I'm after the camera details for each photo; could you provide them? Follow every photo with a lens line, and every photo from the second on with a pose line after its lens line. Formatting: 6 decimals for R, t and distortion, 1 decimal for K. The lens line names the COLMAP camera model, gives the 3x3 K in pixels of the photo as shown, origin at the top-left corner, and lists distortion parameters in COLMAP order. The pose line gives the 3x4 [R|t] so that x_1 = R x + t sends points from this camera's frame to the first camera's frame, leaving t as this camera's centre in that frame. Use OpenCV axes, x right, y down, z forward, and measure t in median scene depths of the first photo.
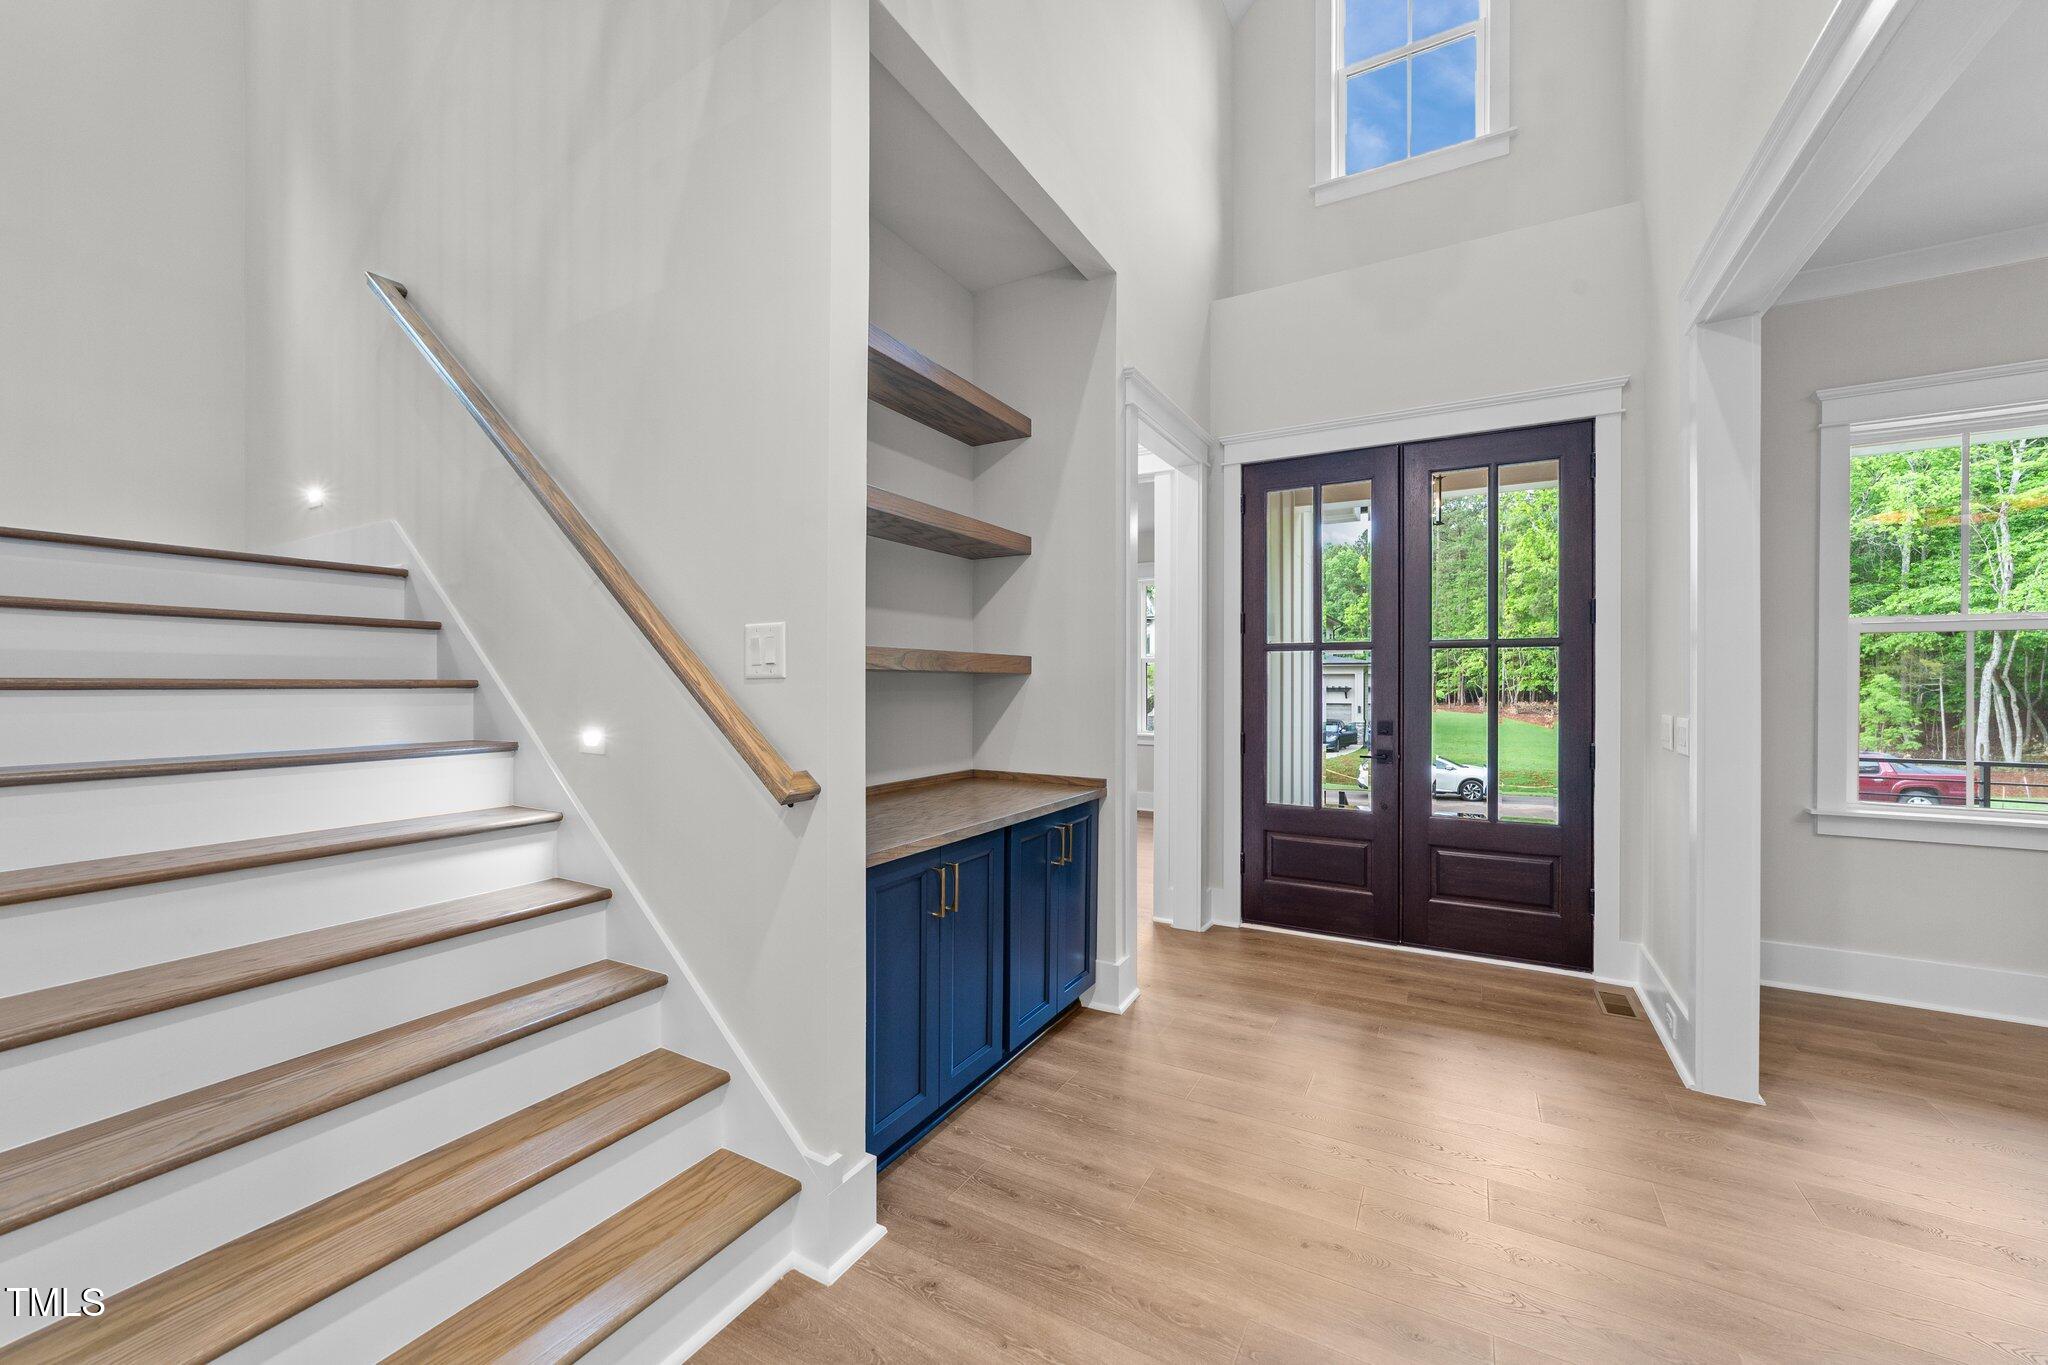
lens RADIAL K [[786.3, 0, 1055.9], [0, 786.3, 699.7], [0, 0, 1]] dist [-0.035085, 0.022166]
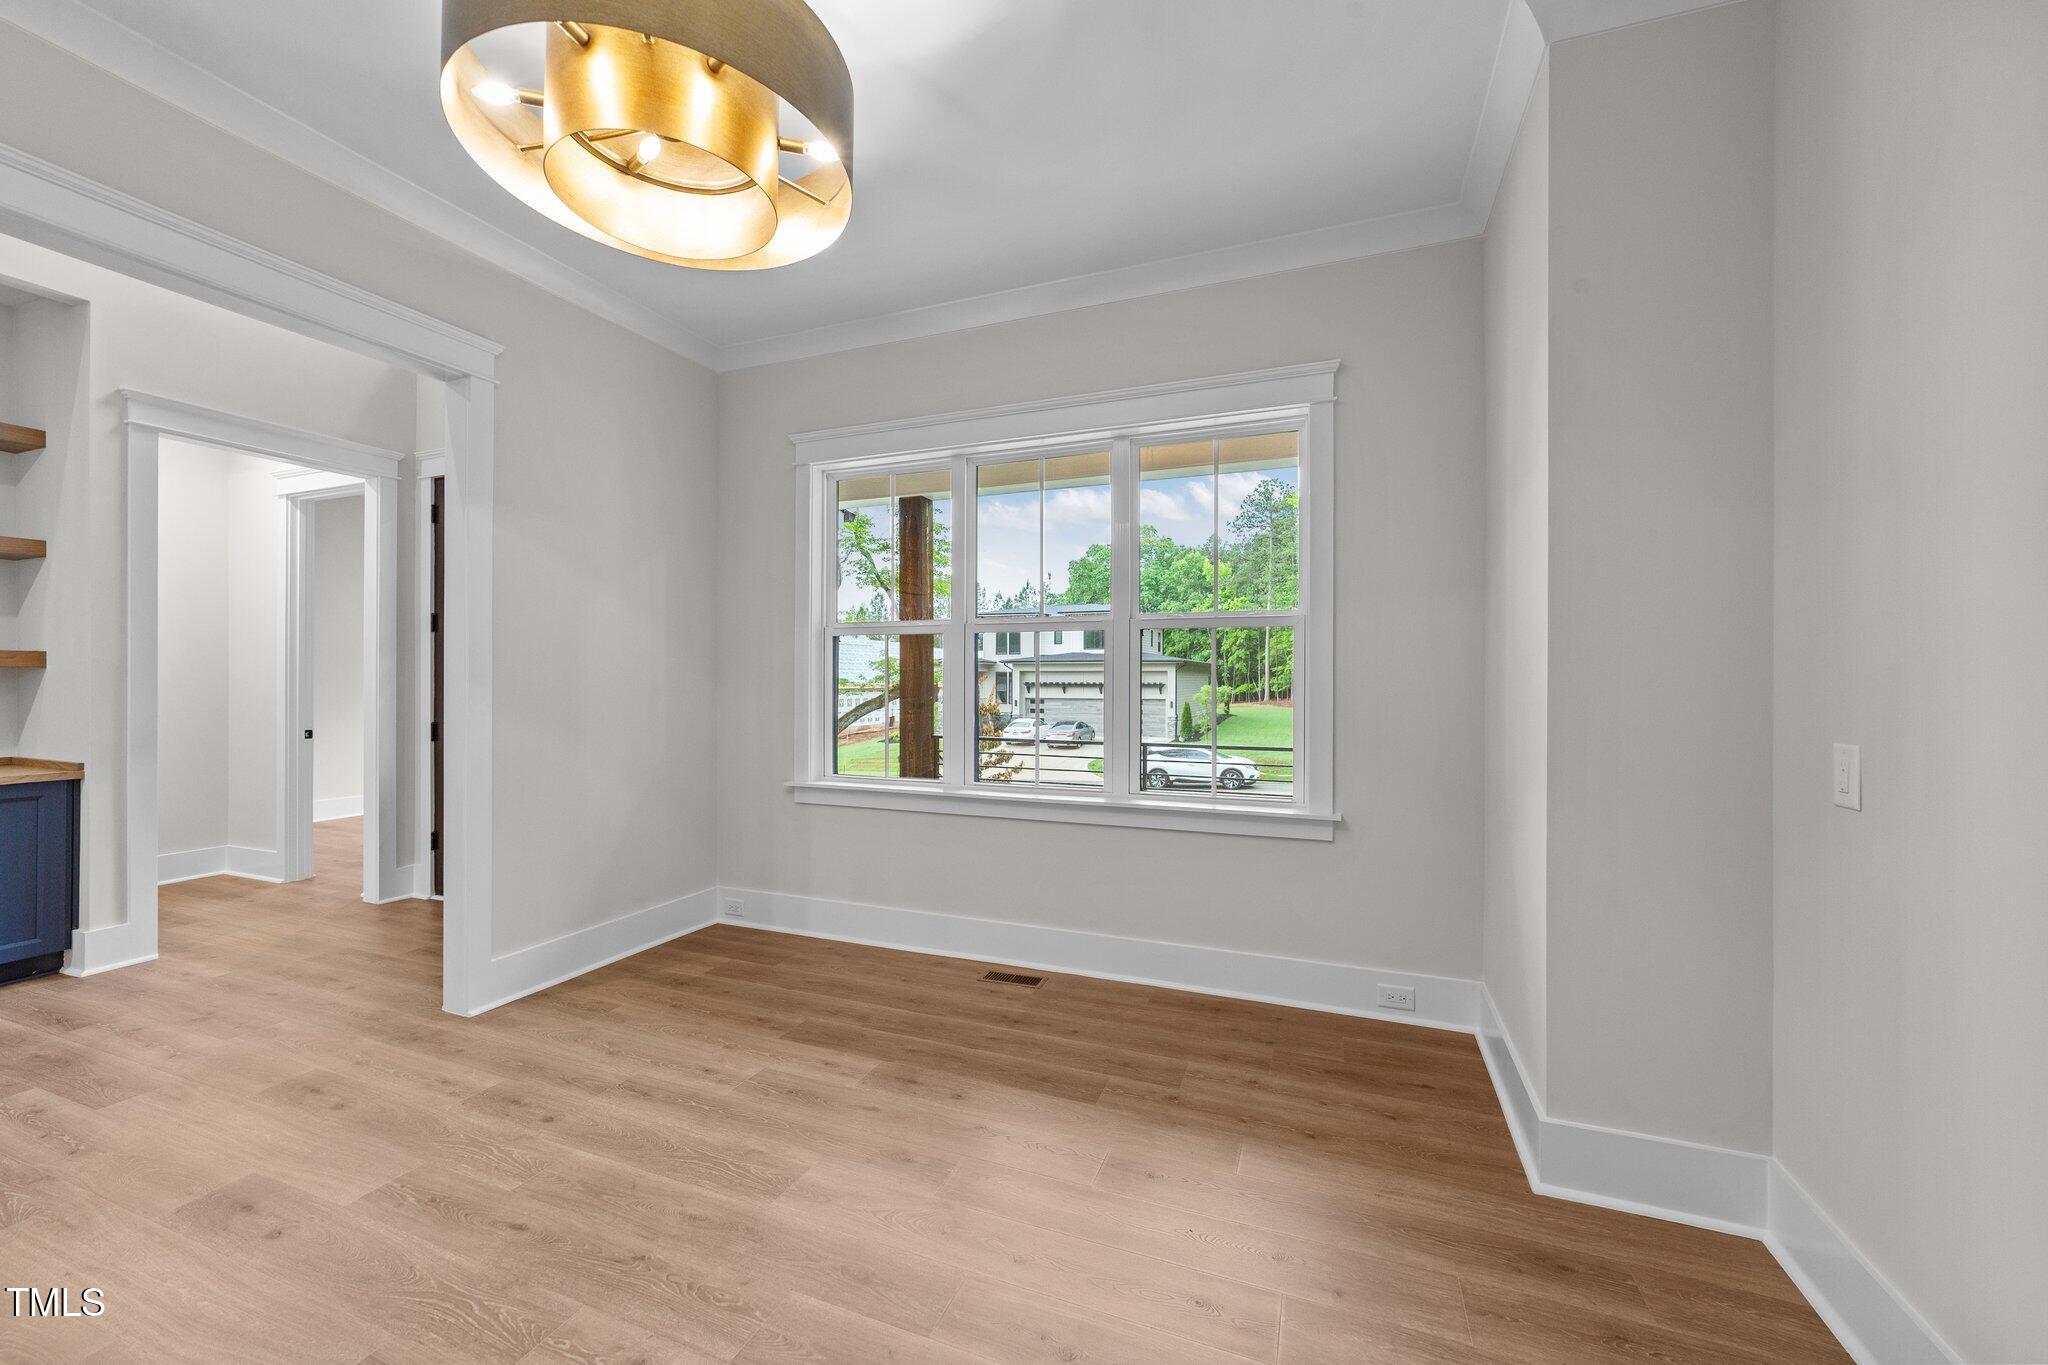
lens RADIAL K [[782.3, 0, 1030.6], [0, 782.3, 677.6], [0, 0, 1]] dist [-0.015903, 0.007997]
pose [[0.991101, 0.000043, 0.133109, 1.120756], [0.003167, 0.999709, -0.023904, 0.012239], [-0.133071, 0.024113, 0.990813, -0.232518]]
